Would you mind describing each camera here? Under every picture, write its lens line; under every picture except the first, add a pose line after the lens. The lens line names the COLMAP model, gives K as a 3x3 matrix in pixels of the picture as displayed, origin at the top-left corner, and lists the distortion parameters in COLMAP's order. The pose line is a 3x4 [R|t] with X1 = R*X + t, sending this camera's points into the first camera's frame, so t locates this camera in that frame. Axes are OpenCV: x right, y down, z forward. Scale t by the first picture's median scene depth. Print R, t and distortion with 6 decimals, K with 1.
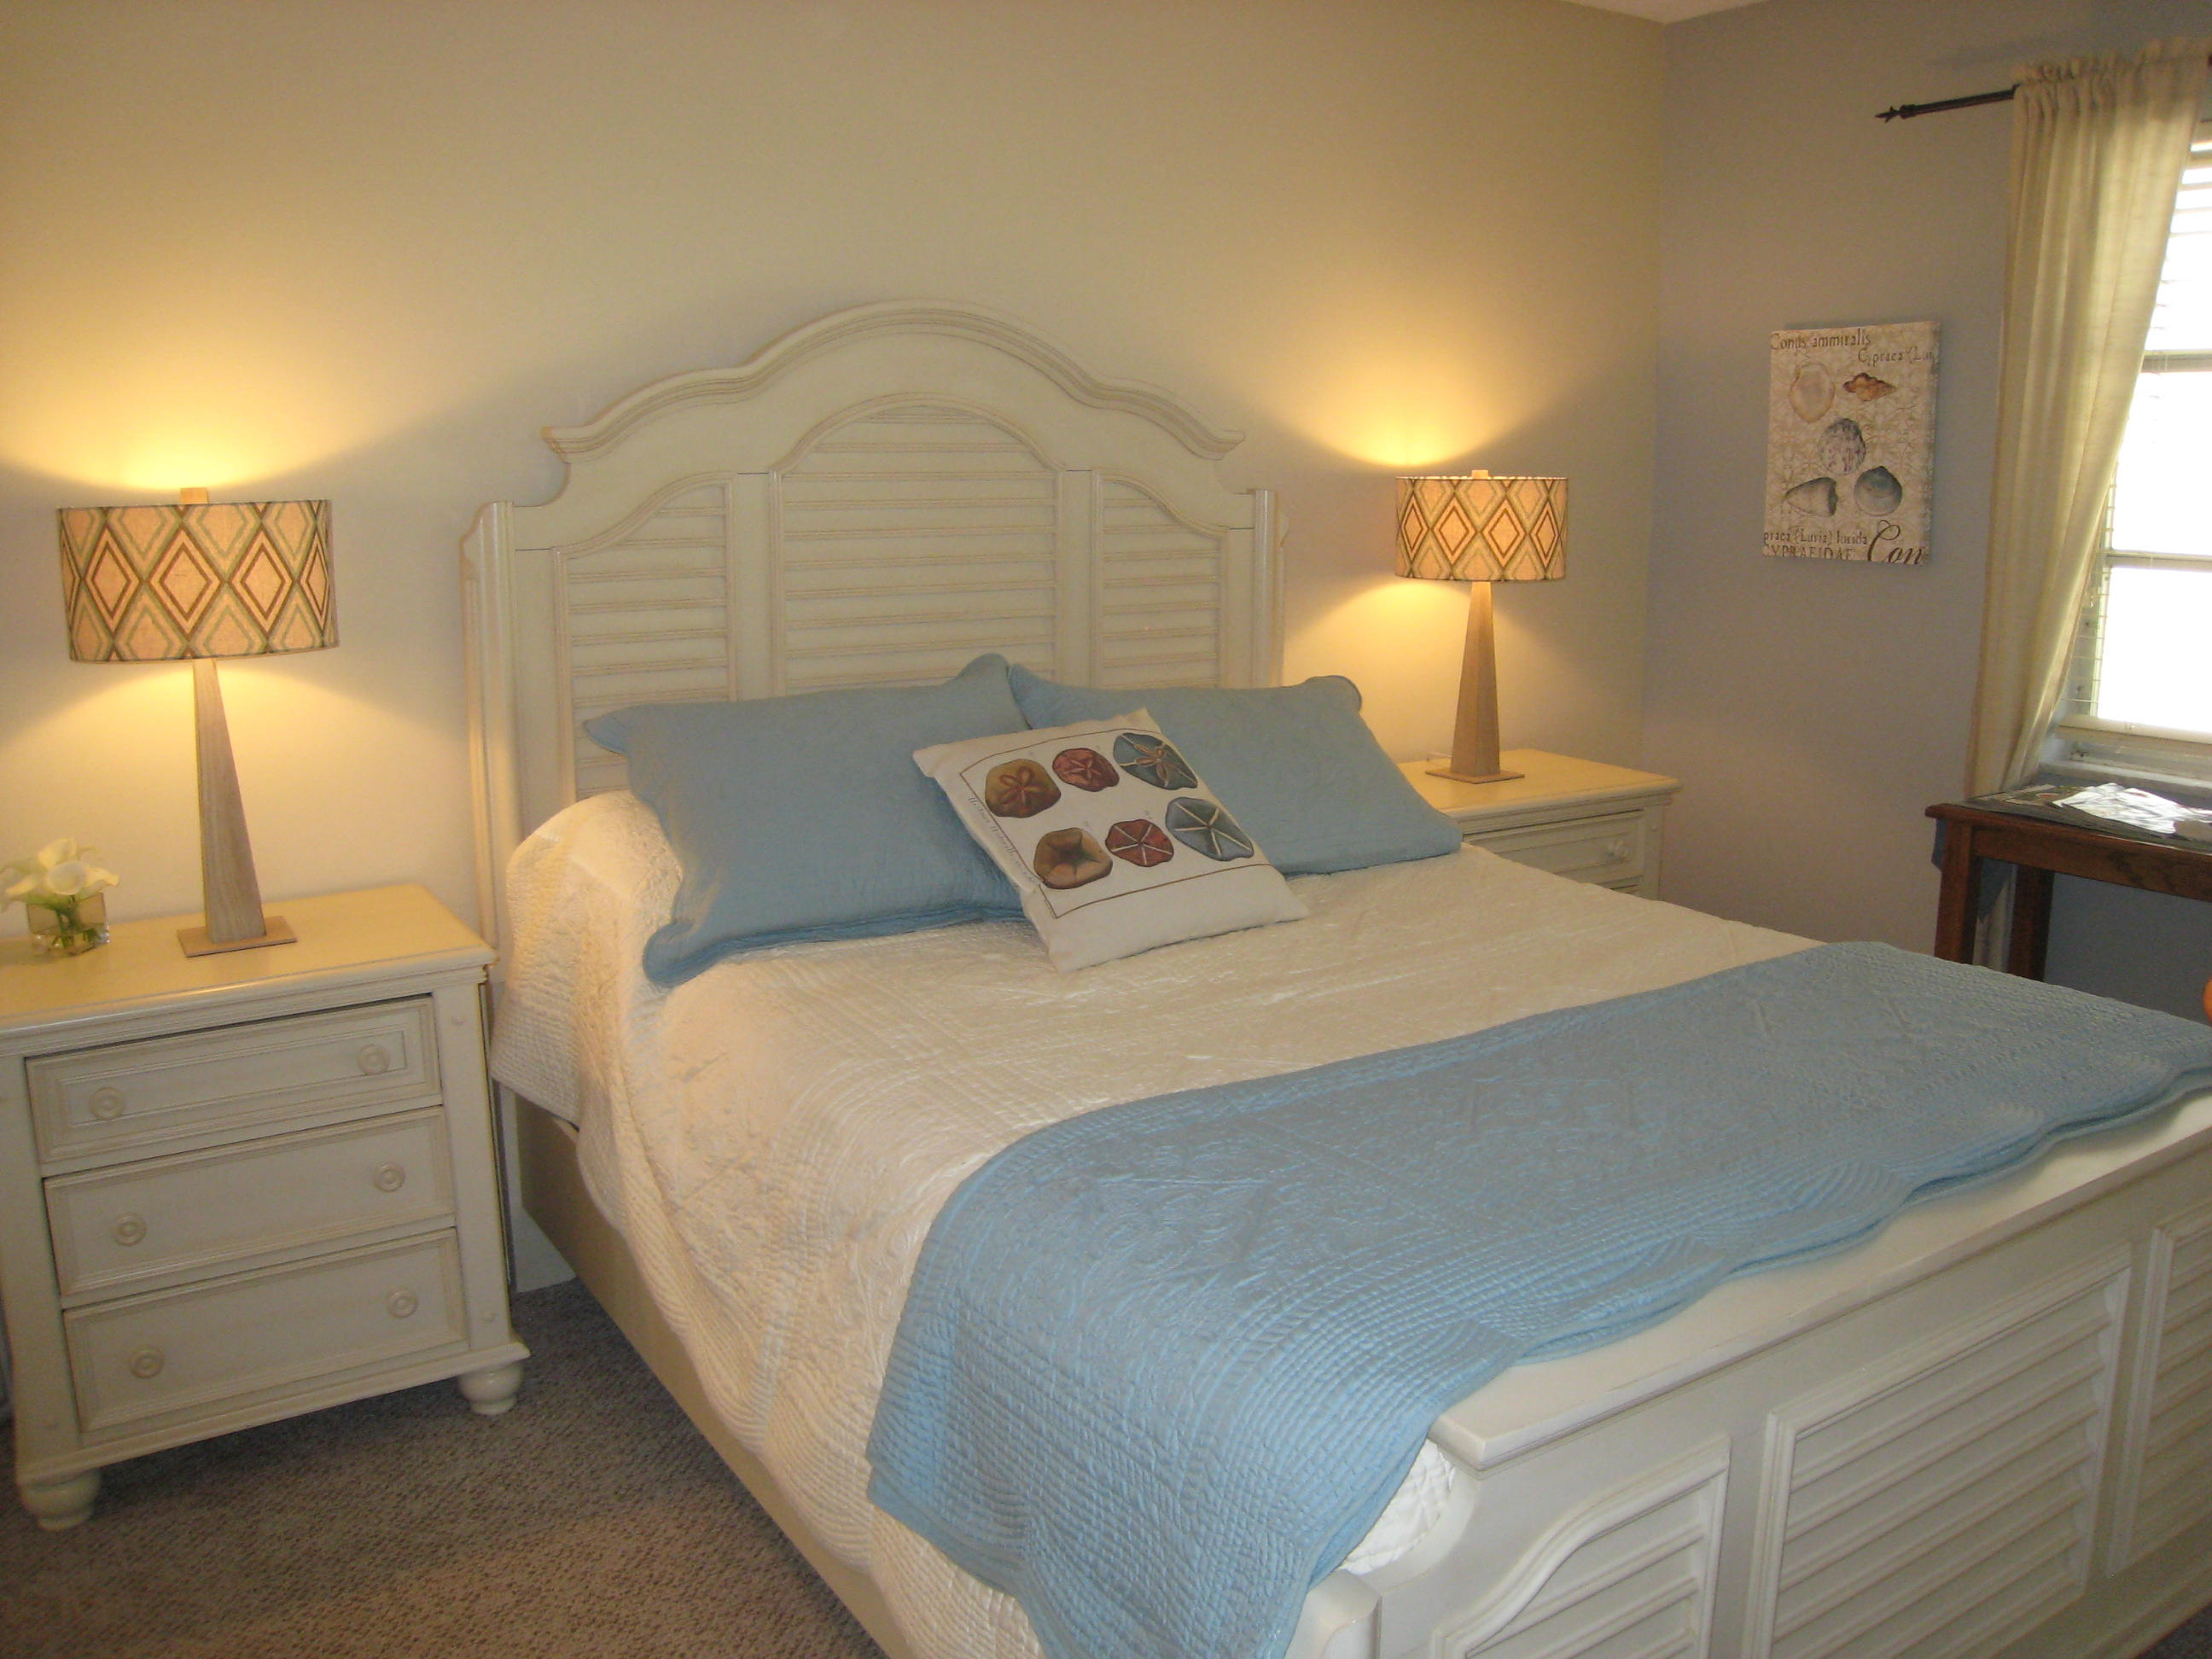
lens RADIAL K [[1840.0, 0, 1109.2], [0, 1840.0, 816.1], [0, 0, 1]] dist [-0.169256, 0.108401]
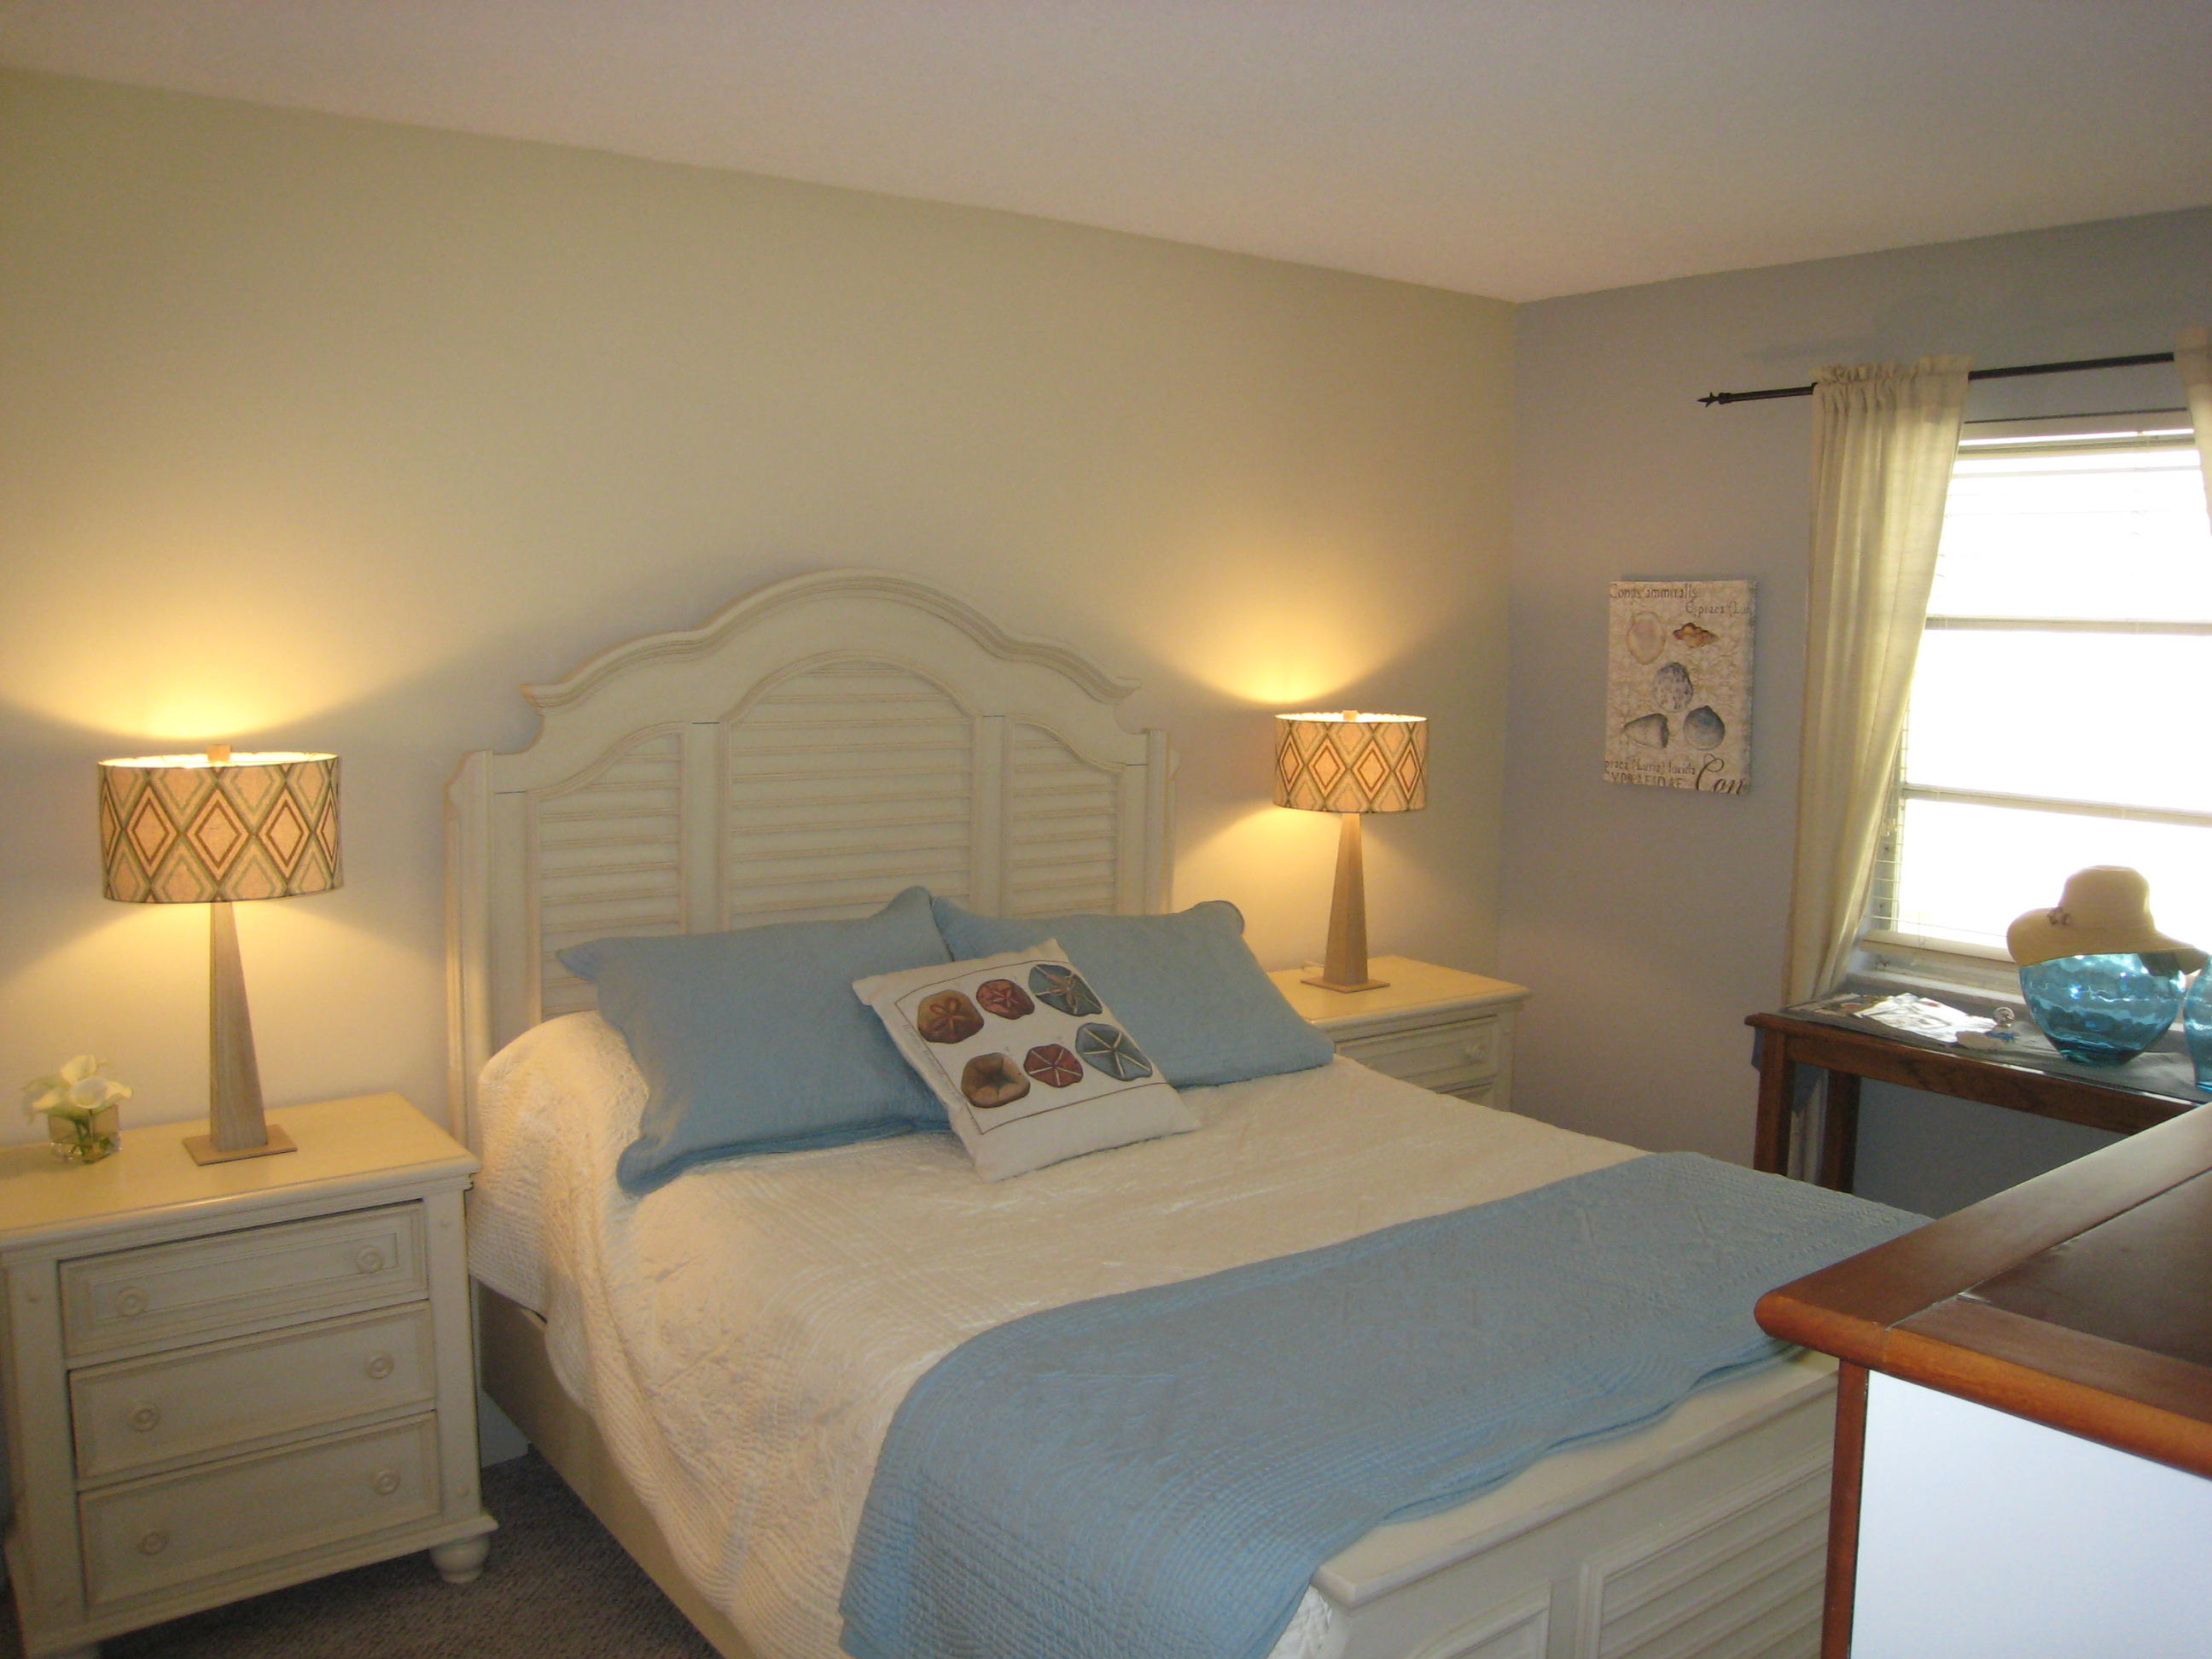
lens RADIAL K [[1840.0, 0, 1118.5], [0, 1840.0, 808.2], [0, 0, 1]] dist [-0.169256, 0.108401]
pose [[0.997233, 0.010402, 0.073610, -0.025637], [-0.003891, 0.996109, -0.088049, -0.040336], [-0.074239, 0.087519, 0.993393, -0.131909]]
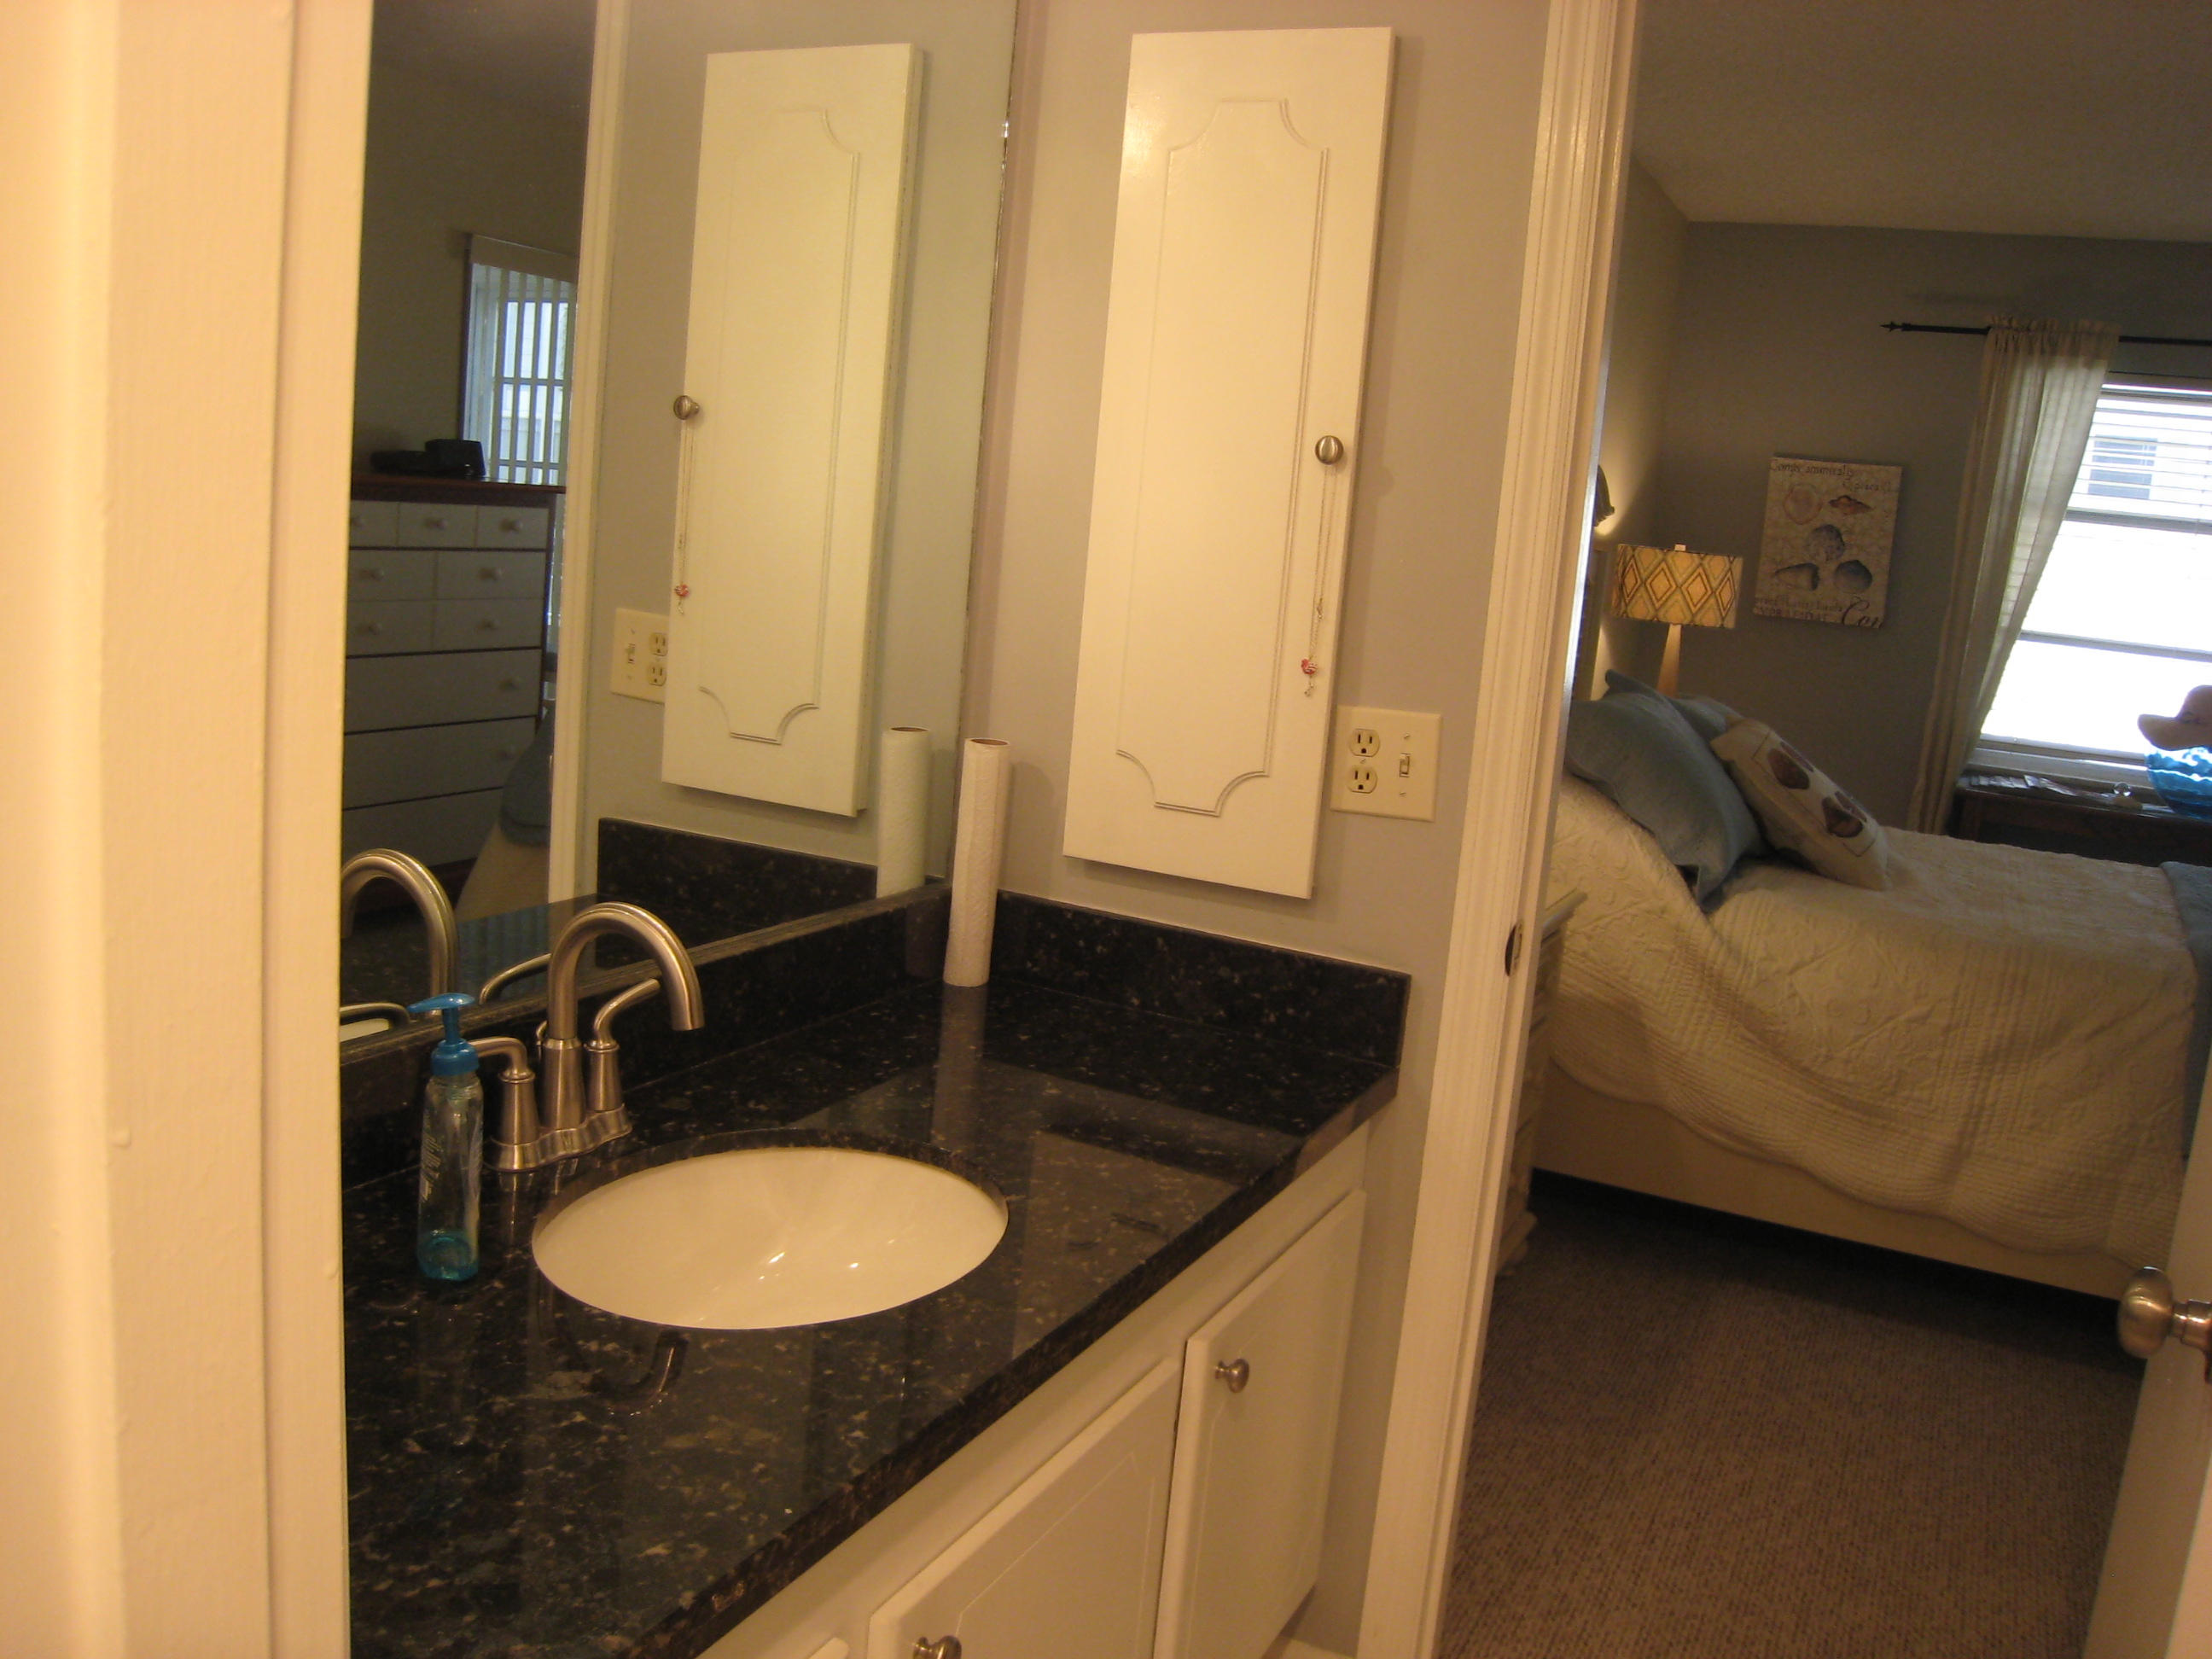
lens RADIAL K [[1840.0, 0, 1105.7], [0, 1840.0, 822.4], [0, 0, 1]] dist [-0.169256, 0.108401]
pose [[0.854489, -0.004710, 0.519448, -1.143757], [0.005567, 0.999984, -0.000091, 0.022776], [-0.519439, 0.002970, 0.854502, 0.078967]]
